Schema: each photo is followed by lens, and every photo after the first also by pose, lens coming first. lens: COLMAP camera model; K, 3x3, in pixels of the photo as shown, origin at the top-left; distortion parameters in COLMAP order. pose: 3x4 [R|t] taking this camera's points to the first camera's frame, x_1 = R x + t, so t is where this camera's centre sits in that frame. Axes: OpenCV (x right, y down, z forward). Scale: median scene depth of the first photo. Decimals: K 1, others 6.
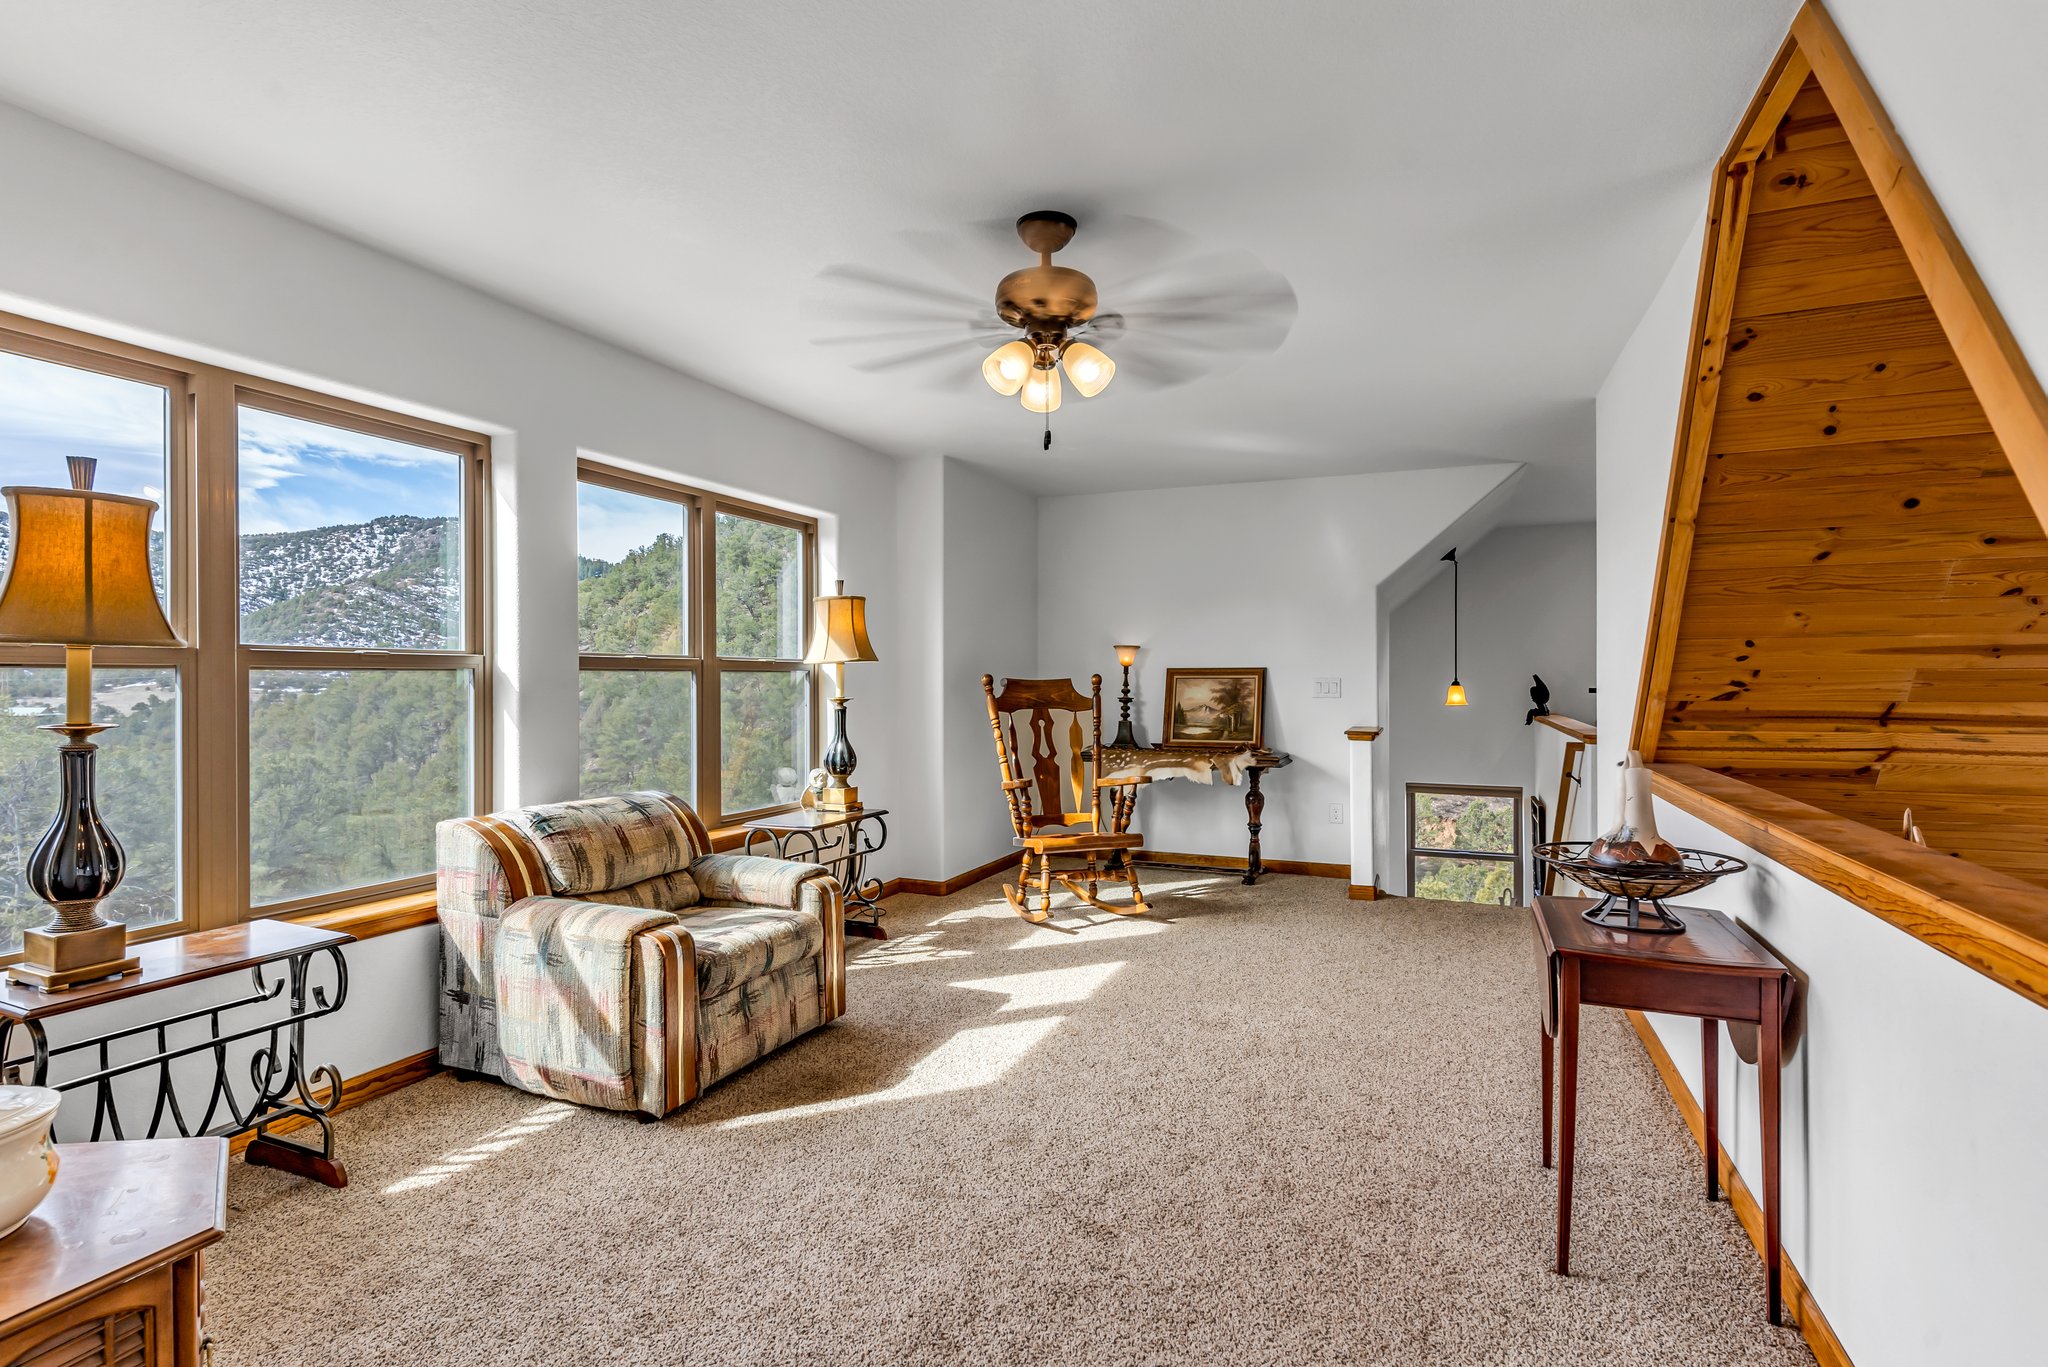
lens RADIAL K [[1012.6, 0, 1024.0], [0, 1012.6, 683.5], [0, 0, 1]] dist [-0.000686, -0.000521]
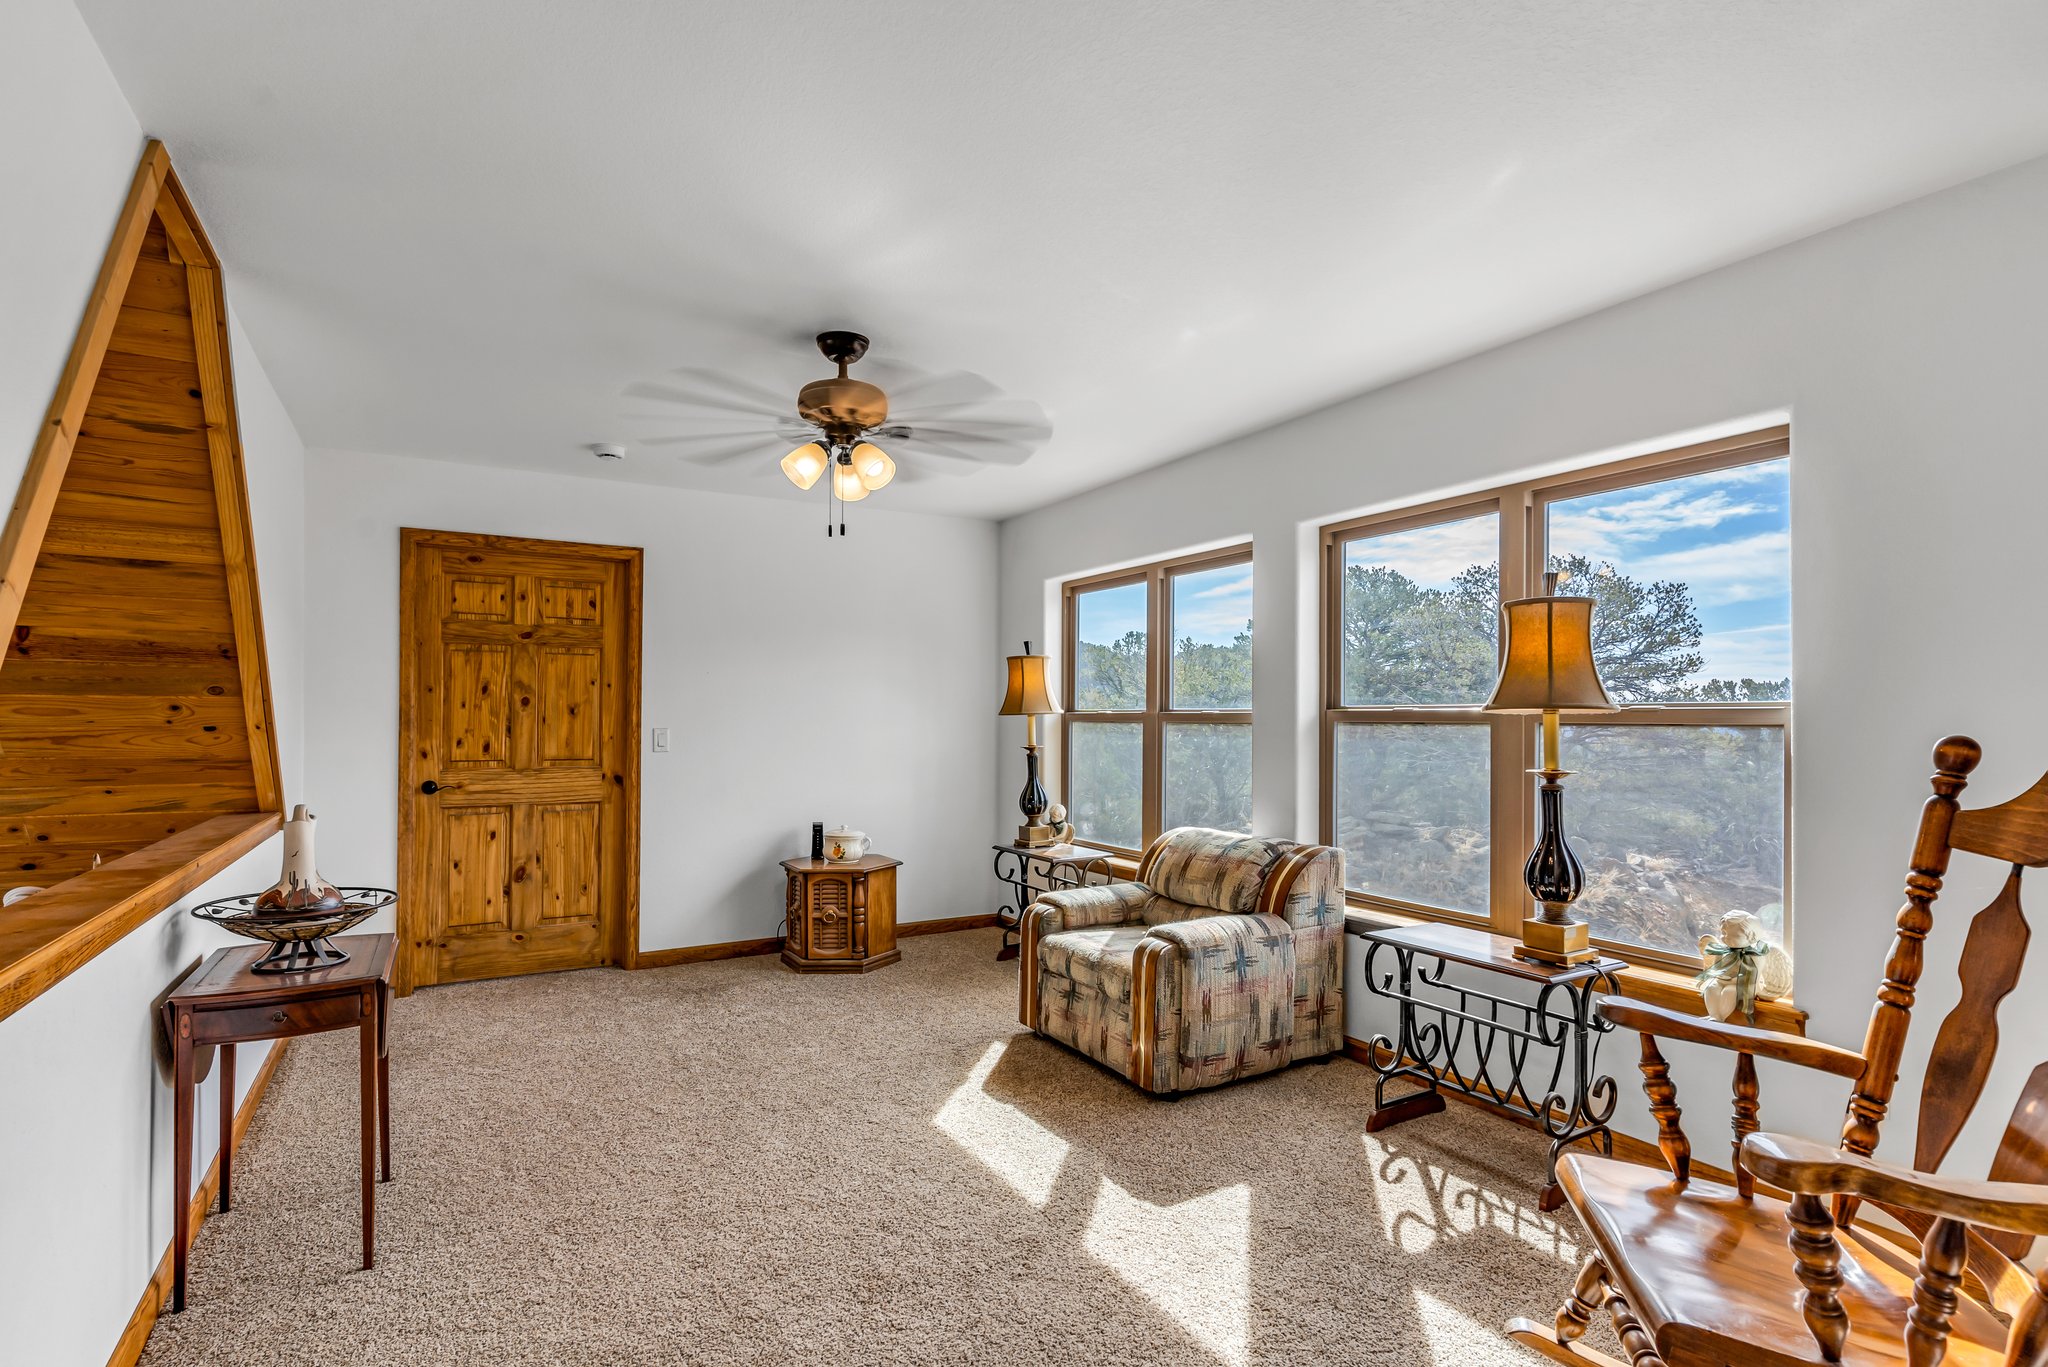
lens RADIAL K [[959.9, 0, 1018.2], [0, 959.9, 715.2], [0, 0, 1]] dist [0.001306, 0.000155]
pose [[-0.595526, -0.015702, -0.803182, 0.532675], [-0.020476, 0.999781, -0.004364, -0.013954], [0.803075, 0.013848, -0.595717, 1.237362]]
